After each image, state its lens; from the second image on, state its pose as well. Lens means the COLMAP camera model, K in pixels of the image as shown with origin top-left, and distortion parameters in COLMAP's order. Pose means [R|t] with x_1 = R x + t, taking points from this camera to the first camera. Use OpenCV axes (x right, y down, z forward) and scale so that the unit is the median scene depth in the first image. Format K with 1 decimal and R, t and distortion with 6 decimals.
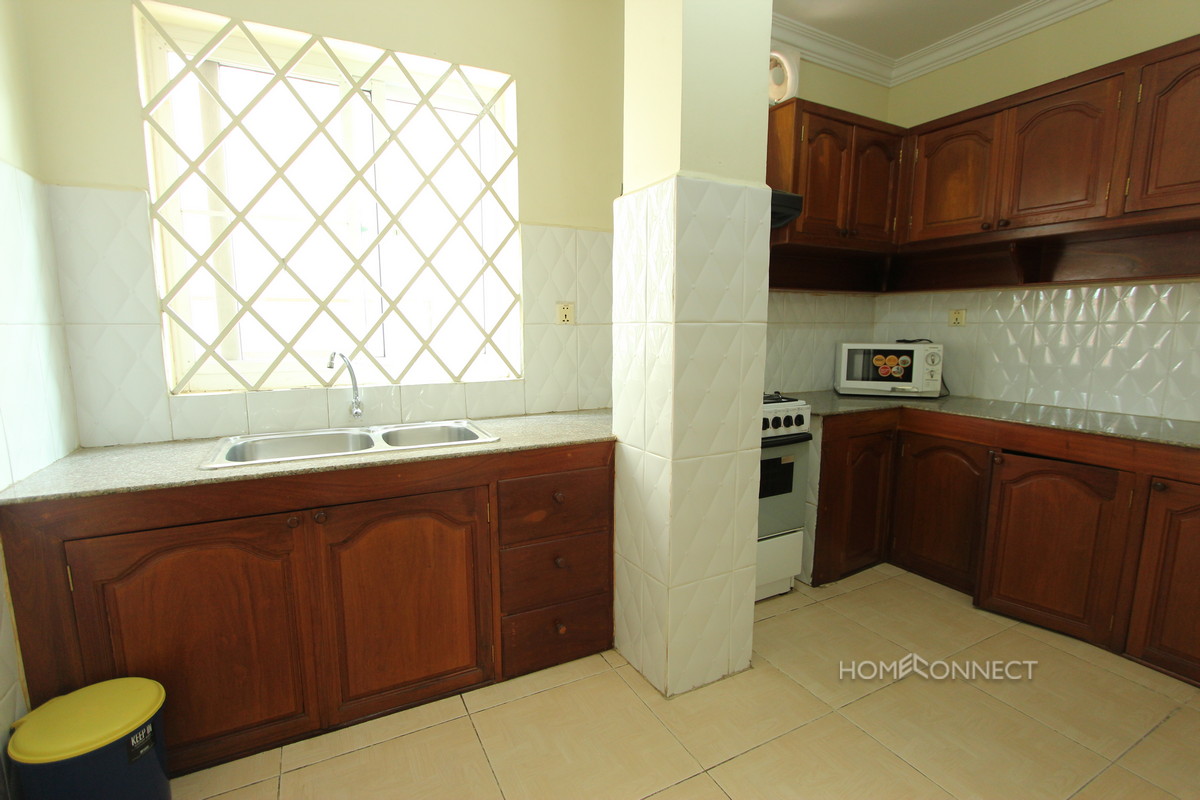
lens RADIAL K [[557.6, 0, 600.0], [0, 557.6, 400.0], [0, 0, 1]] dist [-0.009688, 0.001243]
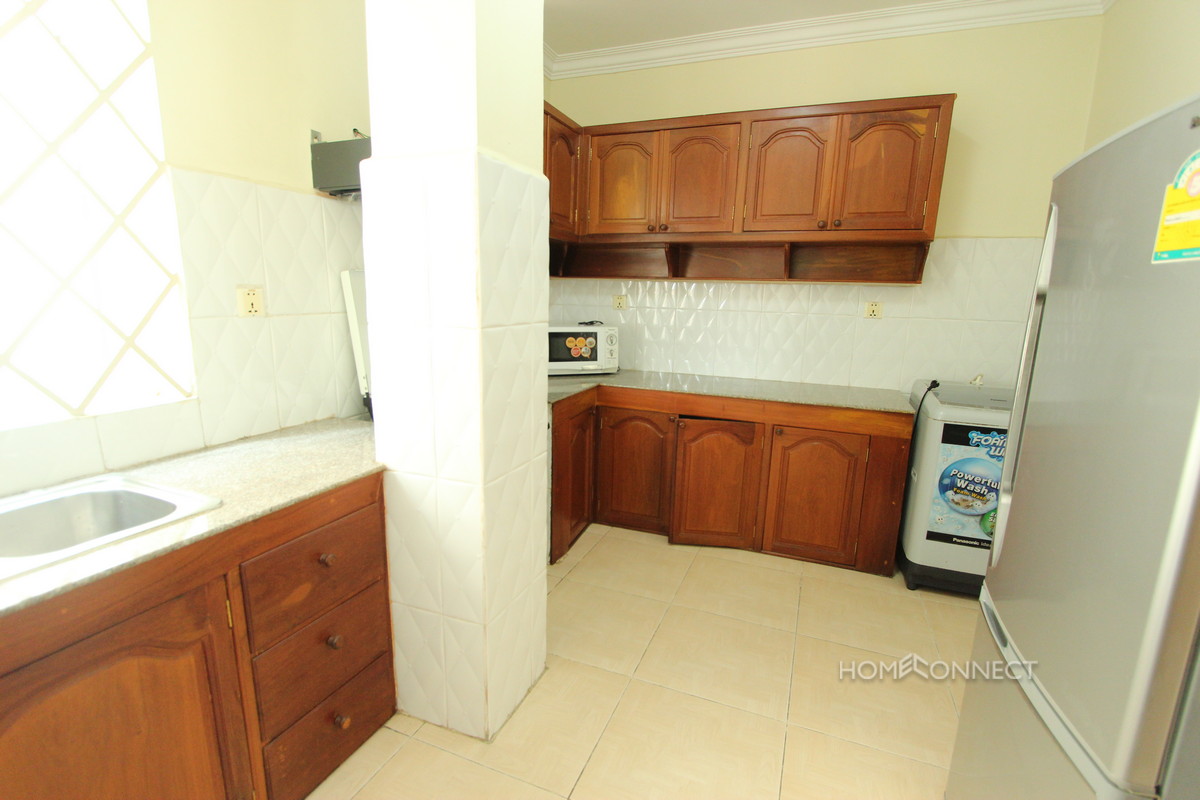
lens RADIAL K [[557.6, 0, 600.0], [0, 557.6, 400.0], [0, 0, 1]] dist [-0.009688, 0.001243]
pose [[0.762534, -0.106477, 0.638126, -0.203578], [0.063062, 0.993899, 0.090484, -0.068516], [-0.643868, -0.028755, 0.764596, 0.162688]]
